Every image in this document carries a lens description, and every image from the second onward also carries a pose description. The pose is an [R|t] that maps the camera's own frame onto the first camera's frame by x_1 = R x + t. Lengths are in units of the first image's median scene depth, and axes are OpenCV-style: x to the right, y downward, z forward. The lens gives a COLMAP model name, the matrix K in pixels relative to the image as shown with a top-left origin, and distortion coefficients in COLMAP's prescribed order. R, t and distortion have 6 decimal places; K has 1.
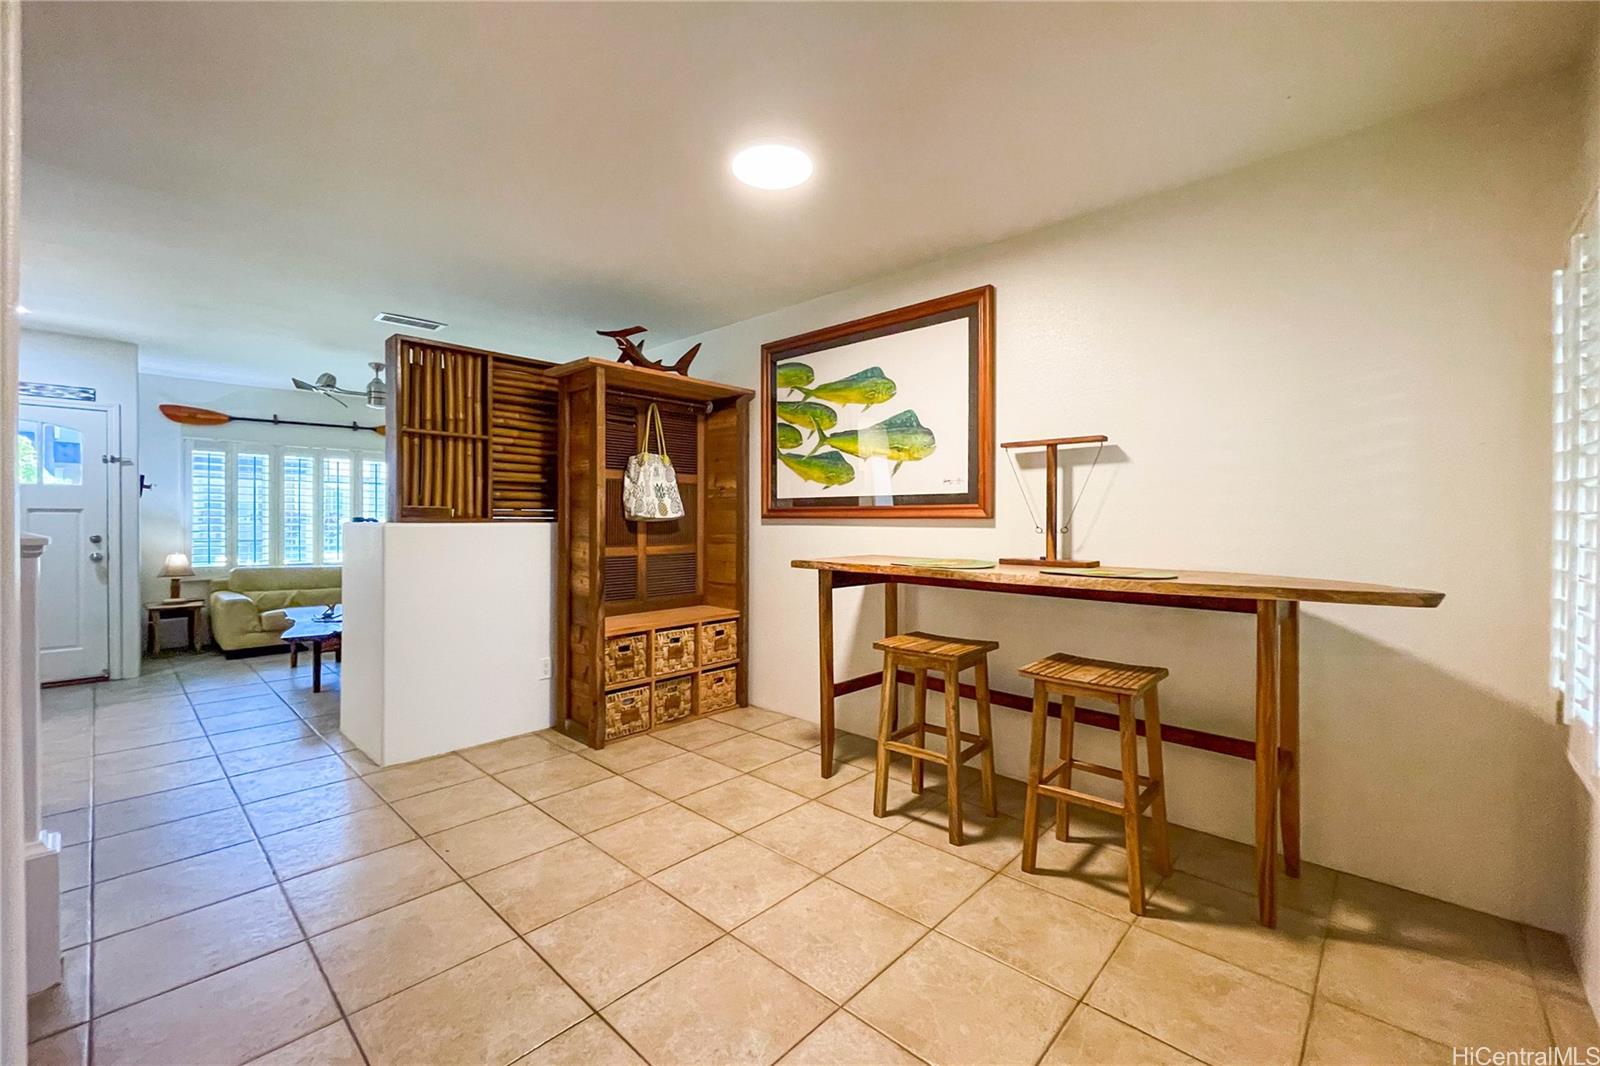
lens RADIAL K [[650.7, 0, 803.3], [0, 650.7, 526.4], [0, 0, 1]] dist [-0.000632, -0.000136]
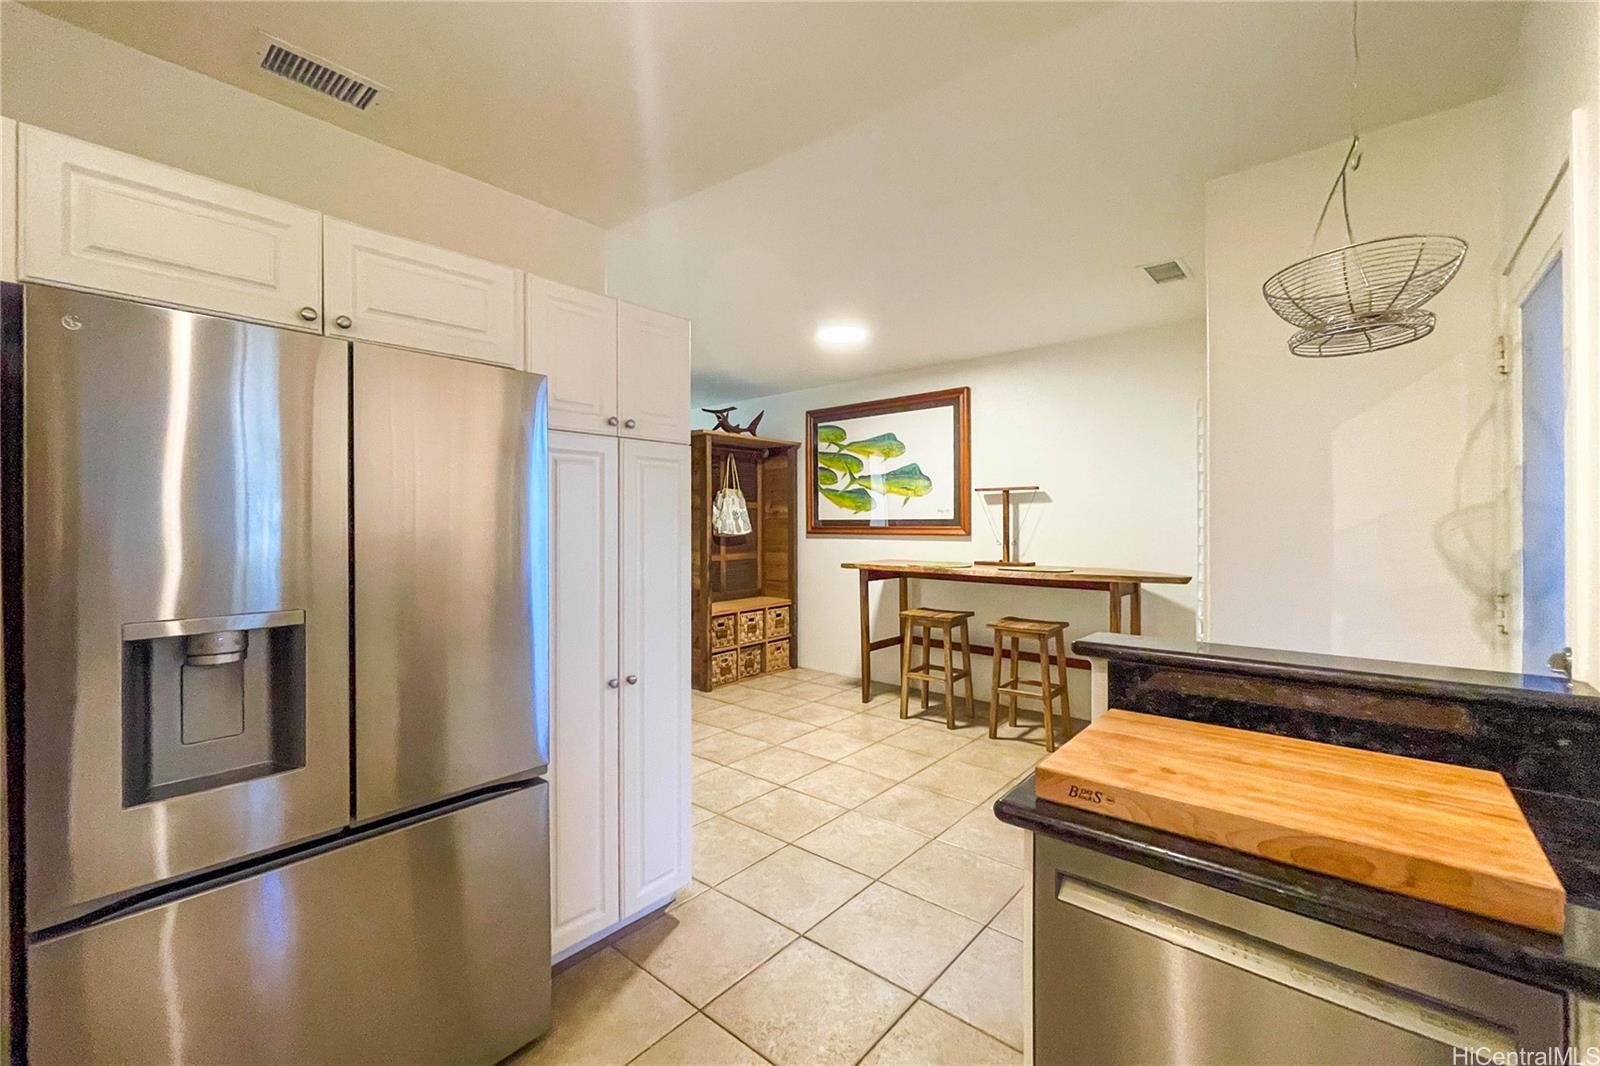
lens RADIAL K [[650.7, 0, 803.3], [0, 650.7, 526.4], [0, 0, 1]] dist [-0.000632, -0.000136]
pose [[0.999172, -0.007296, 0.040031, -0.151660], [0.007433, 0.999967, -0.003276, -0.028196], [-0.040006, 0.003571, 0.999193, -0.483437]]
